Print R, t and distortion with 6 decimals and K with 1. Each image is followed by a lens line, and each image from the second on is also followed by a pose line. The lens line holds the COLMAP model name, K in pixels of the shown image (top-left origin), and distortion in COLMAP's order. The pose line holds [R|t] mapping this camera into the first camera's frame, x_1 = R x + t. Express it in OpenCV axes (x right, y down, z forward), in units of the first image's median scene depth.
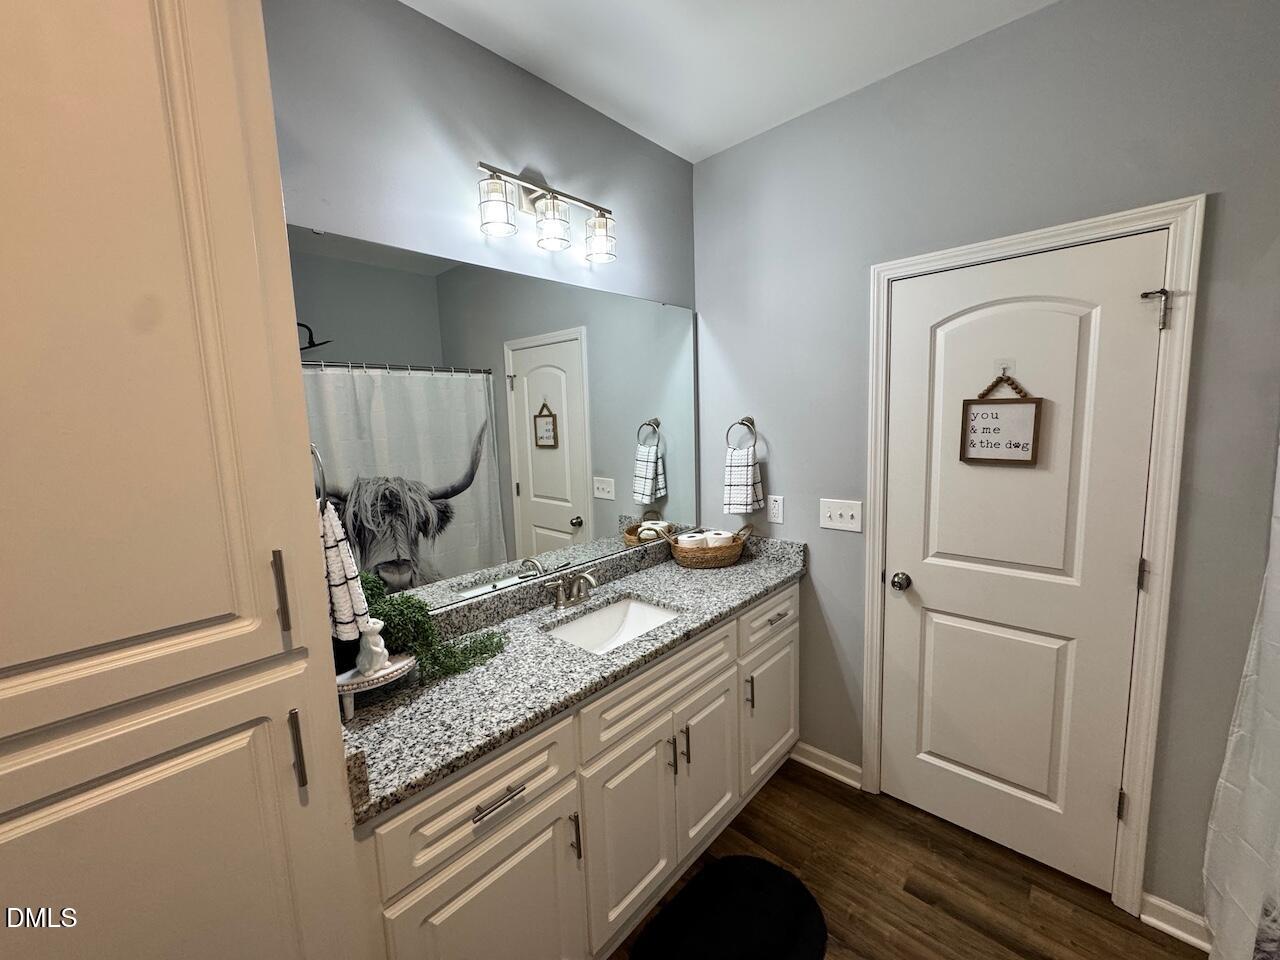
lens RADIAL K [[514.1, 0, 640.5], [0, 514.1, 479.7], [0, 0, 1]] dist [-0.000203, 0.000435]
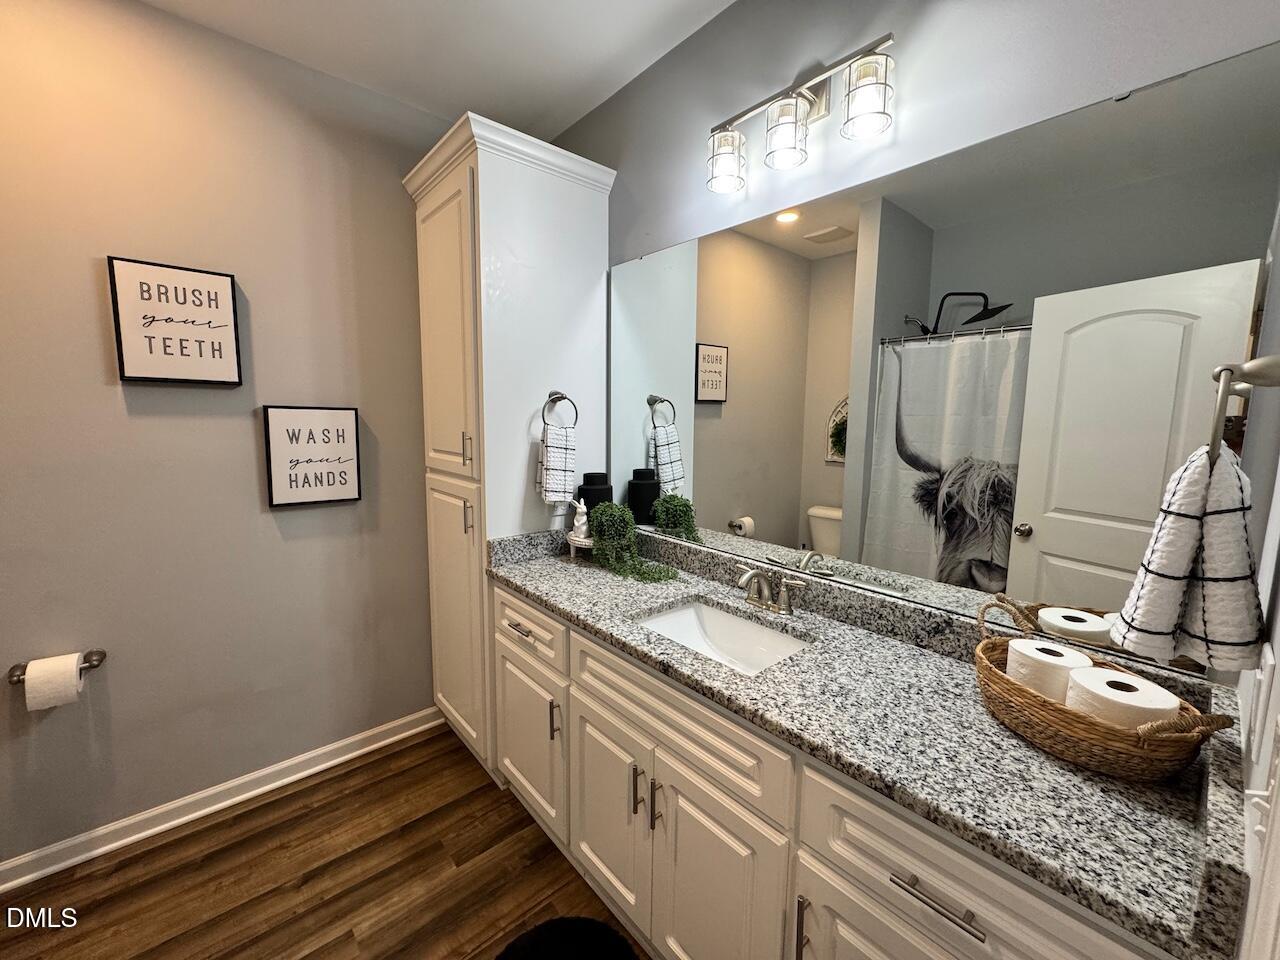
lens RADIAL K [[514.1, 0, 639.2], [0, 514.1, 481.2], [0, 0, 1]] dist [-0.000203, 0.000435]
pose [[-0.118124, 0.156138, -0.980647, 0.657825], [-0.133073, 0.976164, 0.171453, -0.066516], [0.984042, 0.150751, -0.094531, 0.843519]]
